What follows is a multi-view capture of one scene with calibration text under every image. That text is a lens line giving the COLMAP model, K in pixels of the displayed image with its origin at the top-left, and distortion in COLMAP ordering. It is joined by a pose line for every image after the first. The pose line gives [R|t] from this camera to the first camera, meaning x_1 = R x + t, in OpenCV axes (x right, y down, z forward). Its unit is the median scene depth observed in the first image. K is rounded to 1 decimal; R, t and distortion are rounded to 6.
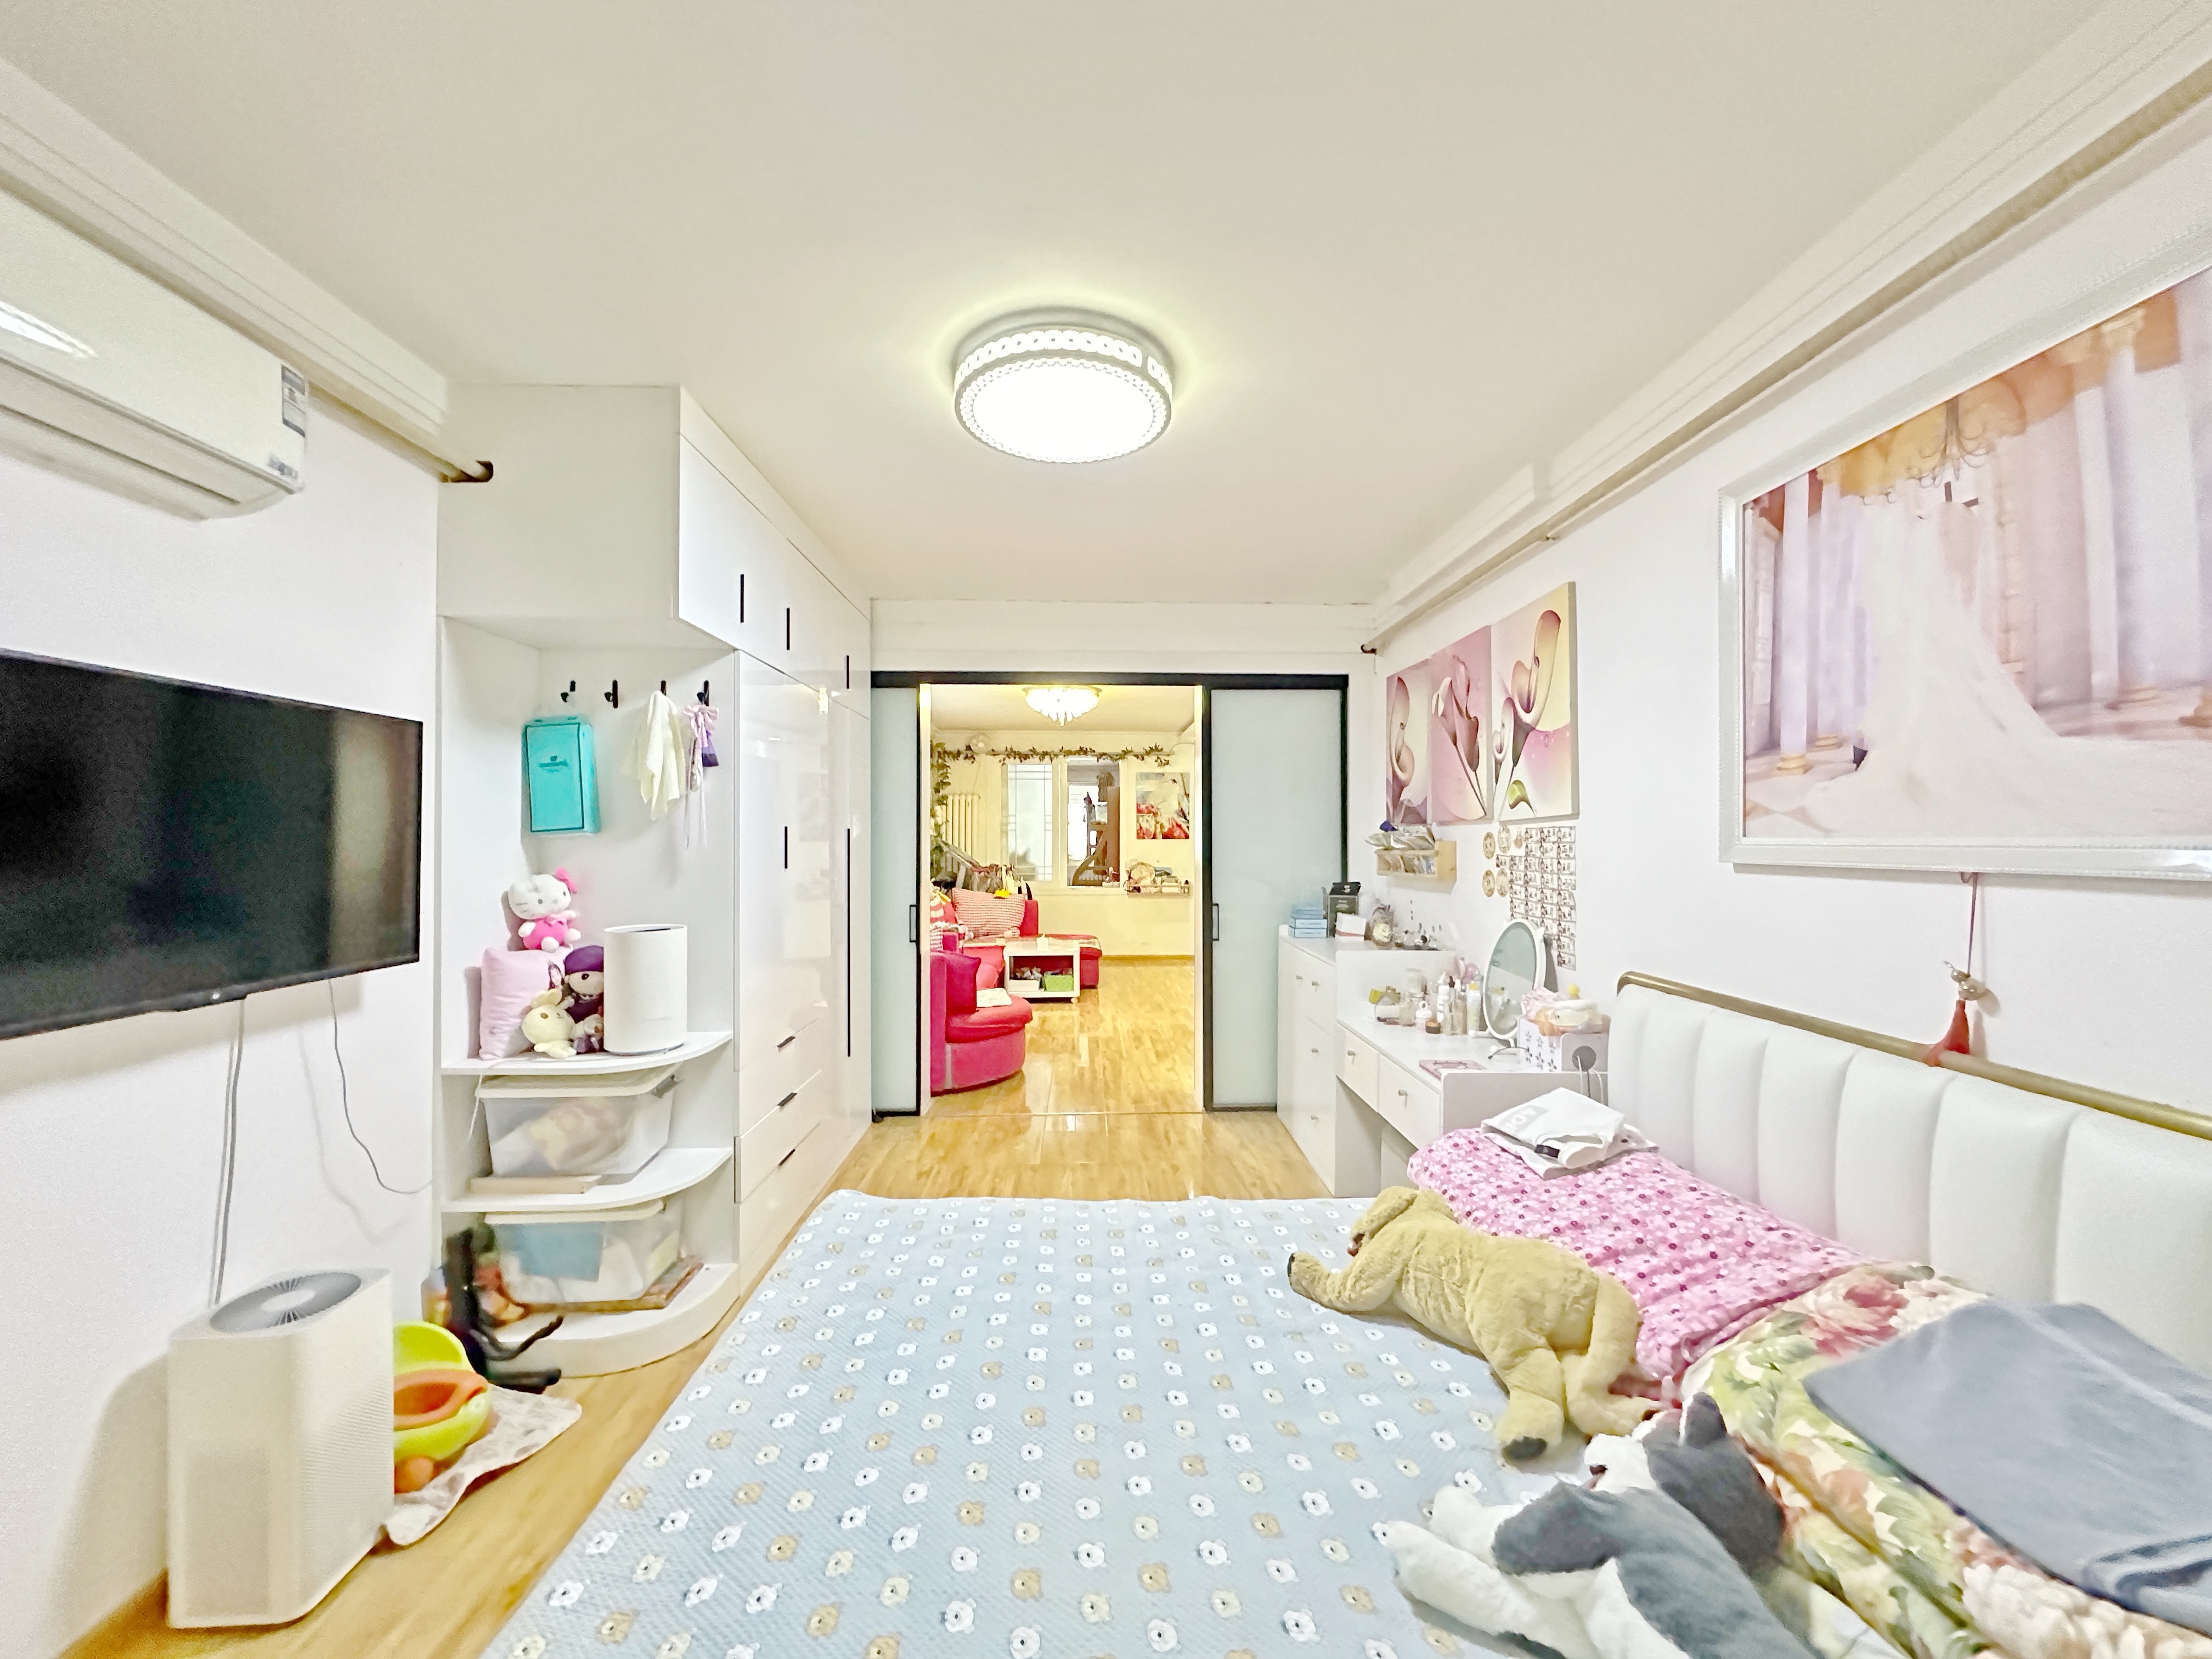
lens RADIAL K [[882.2, 0, 1102.5], [0, 882.2, 833.5], [0, 0, 1]] dist [0.001279, 0.000174]
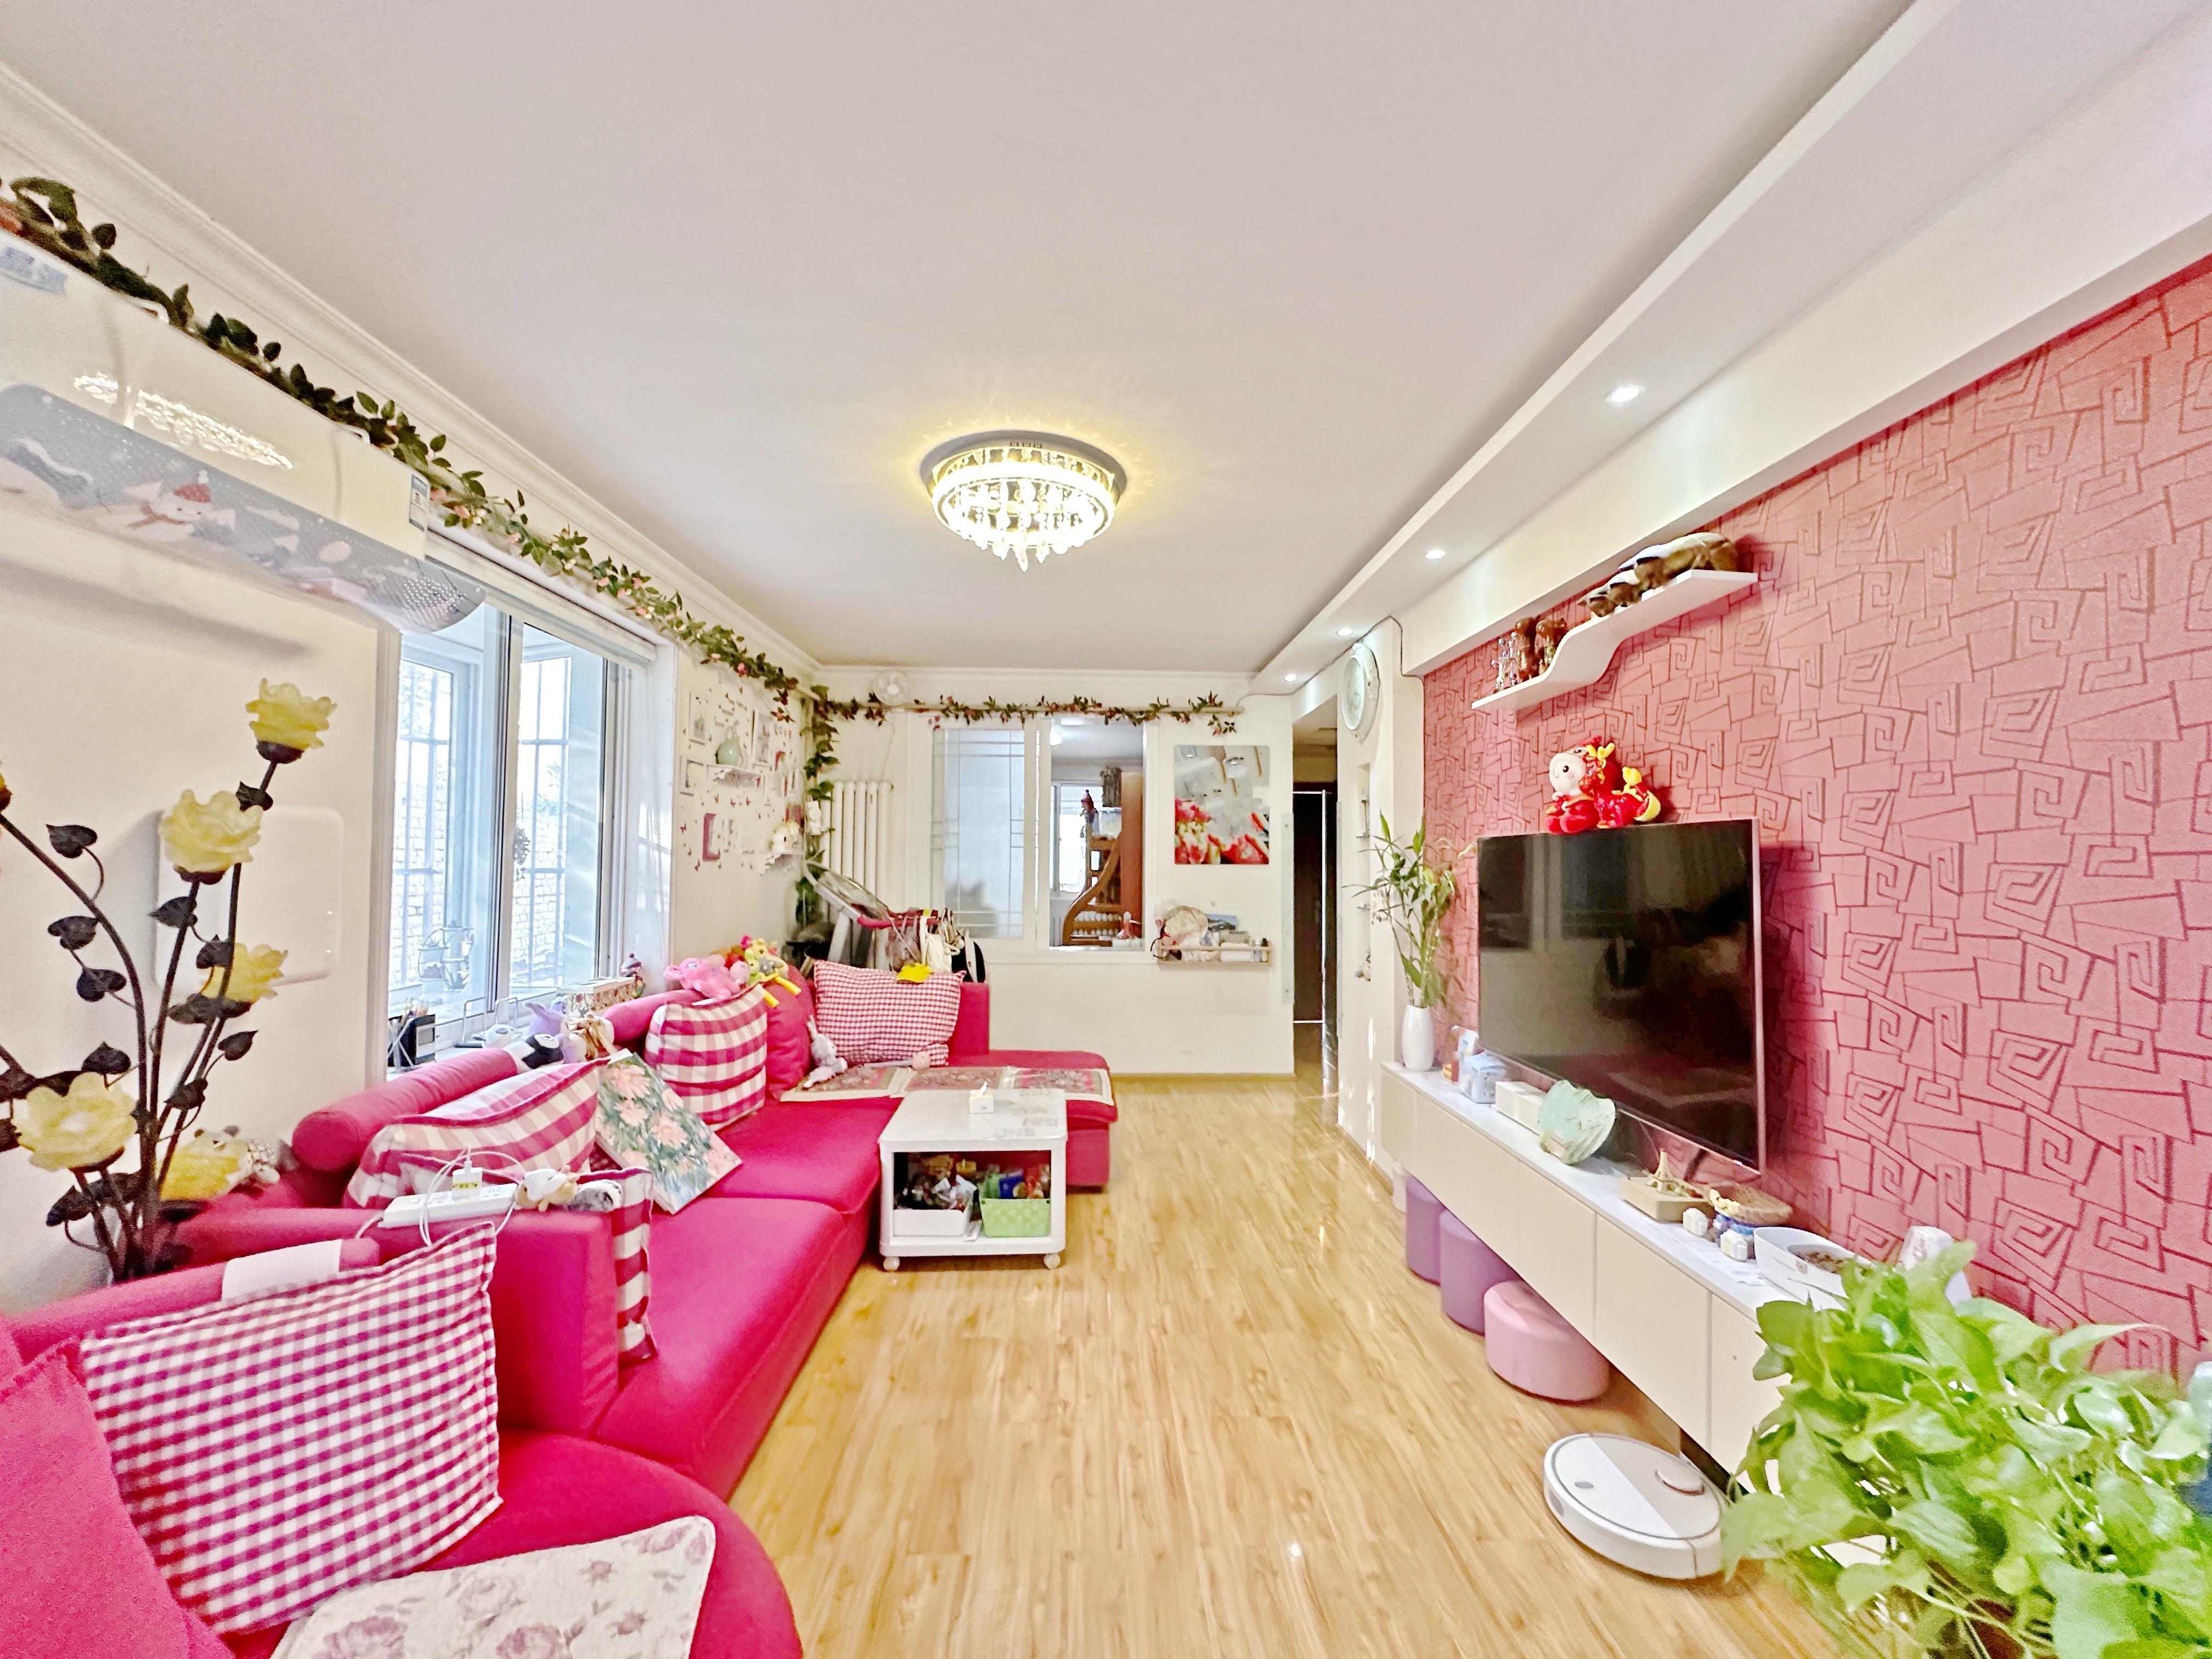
lens RADIAL K [[882.2, 0, 1104.5], [0, 882.2, 831.6], [0, 0, 1]] dist [0.001279, 0.000174]
pose [[0.999973, 0.006604, 0.003101, -0.007714], [-0.006518, 0.999612, -0.027078, 0.001116], [-0.003279, 0.027057, 0.999629, 0.443831]]
